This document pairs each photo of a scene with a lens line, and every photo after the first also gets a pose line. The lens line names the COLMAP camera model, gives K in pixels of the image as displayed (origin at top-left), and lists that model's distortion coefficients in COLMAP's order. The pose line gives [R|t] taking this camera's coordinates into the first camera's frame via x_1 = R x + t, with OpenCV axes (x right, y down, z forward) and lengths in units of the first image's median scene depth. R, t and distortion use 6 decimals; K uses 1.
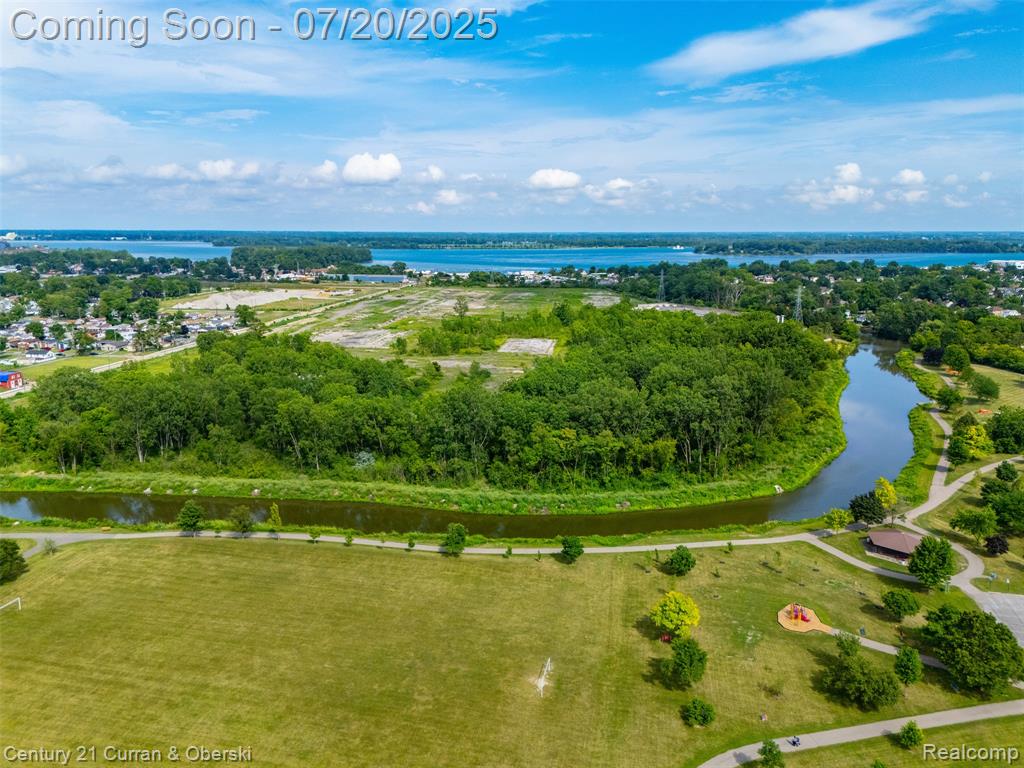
lens RADIAL K [[755.0, 0, 513.5], [0, 755.0, 392.4], [0, 0, 1]] dist [0.070353, -0.070061]
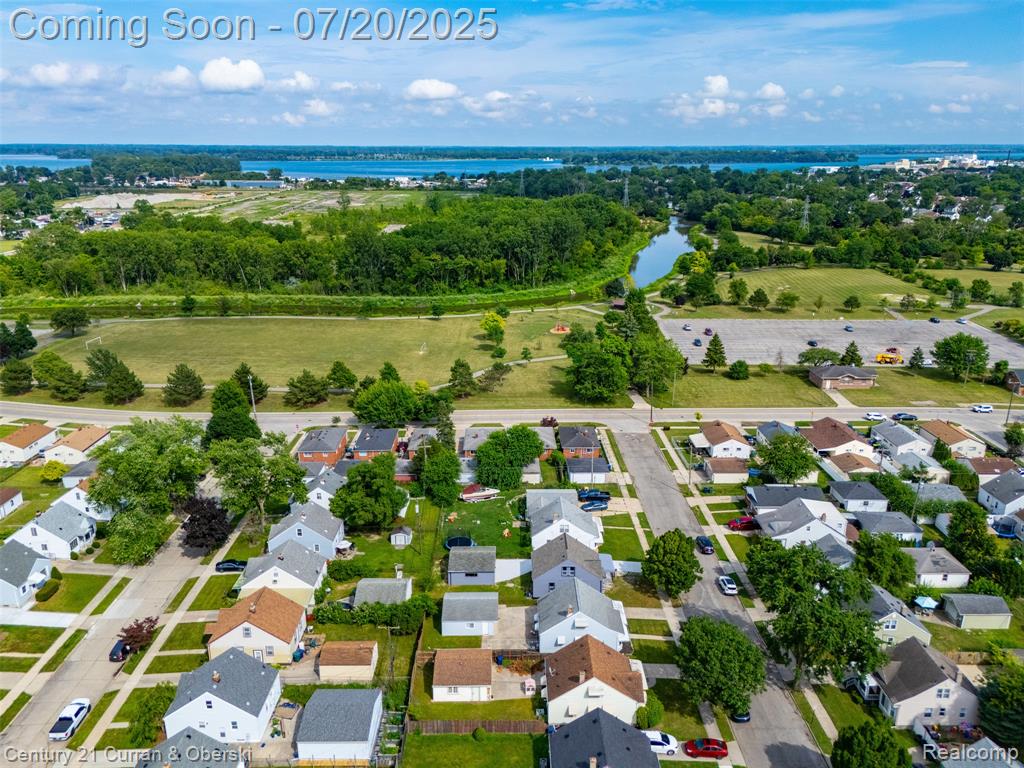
lens RADIAL K [[755.0, 0, 506.5], [0, 755.0, 380.4], [0, 0, 1]] dist [0.070353, -0.070061]
pose [[0.988510, -0.045721, 0.144075, -0.004012], [0.032522, 0.995166, 0.092669, 0.042230], [-0.147615, -0.086918, 0.985218, -0.134827]]
